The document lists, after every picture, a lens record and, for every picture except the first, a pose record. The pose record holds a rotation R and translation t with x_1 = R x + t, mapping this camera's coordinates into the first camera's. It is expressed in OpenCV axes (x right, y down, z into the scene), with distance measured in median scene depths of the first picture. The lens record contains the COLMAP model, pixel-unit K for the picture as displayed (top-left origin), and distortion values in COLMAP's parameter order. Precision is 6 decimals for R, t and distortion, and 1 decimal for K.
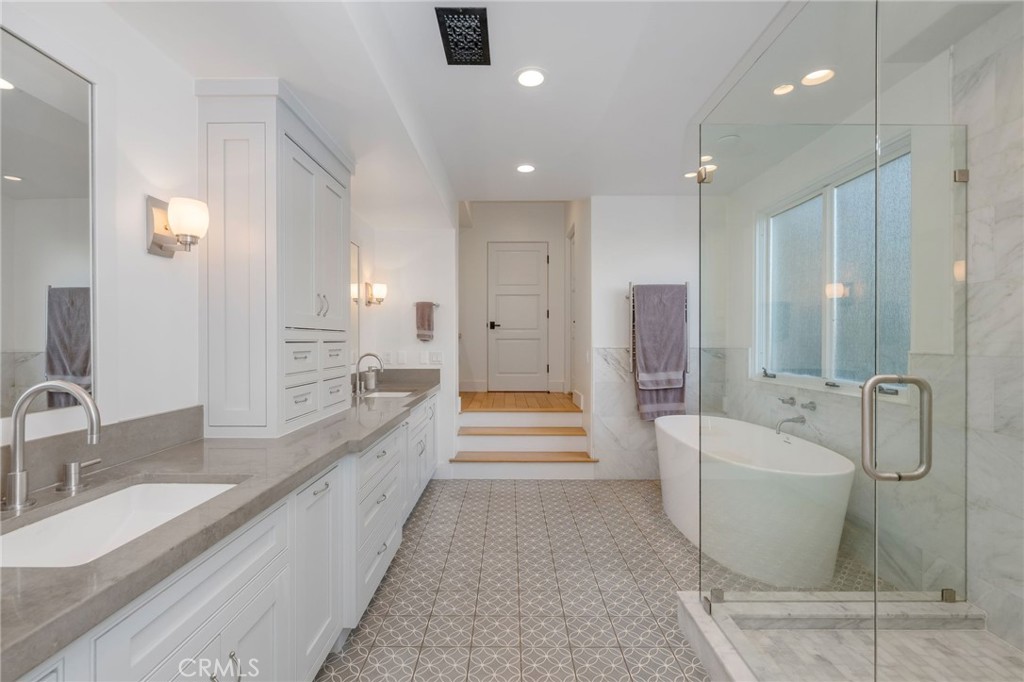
lens RADIAL K [[427.0, 0, 511.5], [0, 427.0, 342.1], [0, 0, 1]] dist [0.002154, -0.000083]
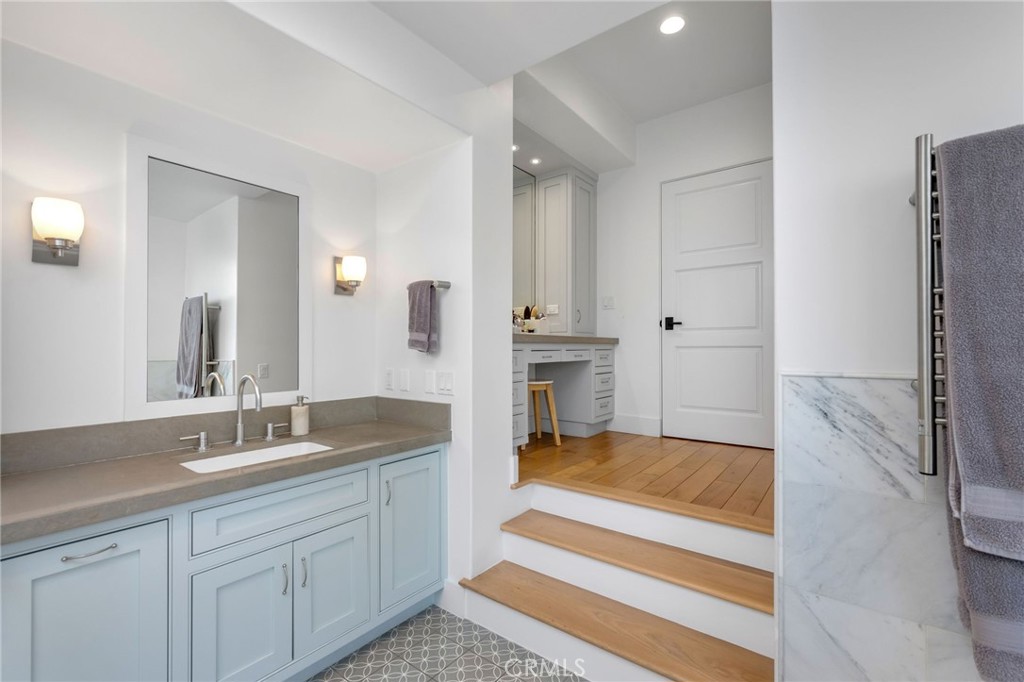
lens RADIAL K [[447.0, 0, 512.2], [0, 447.0, 344.1], [0, 0, 1]] dist [0.004898, 0.000606]
pose [[0.799061, -0.007748, -0.601201, 0.239530], [0.000458, 0.999925, -0.012279, -0.005670], [0.601250, 0.009537, 0.799004, 0.611288]]
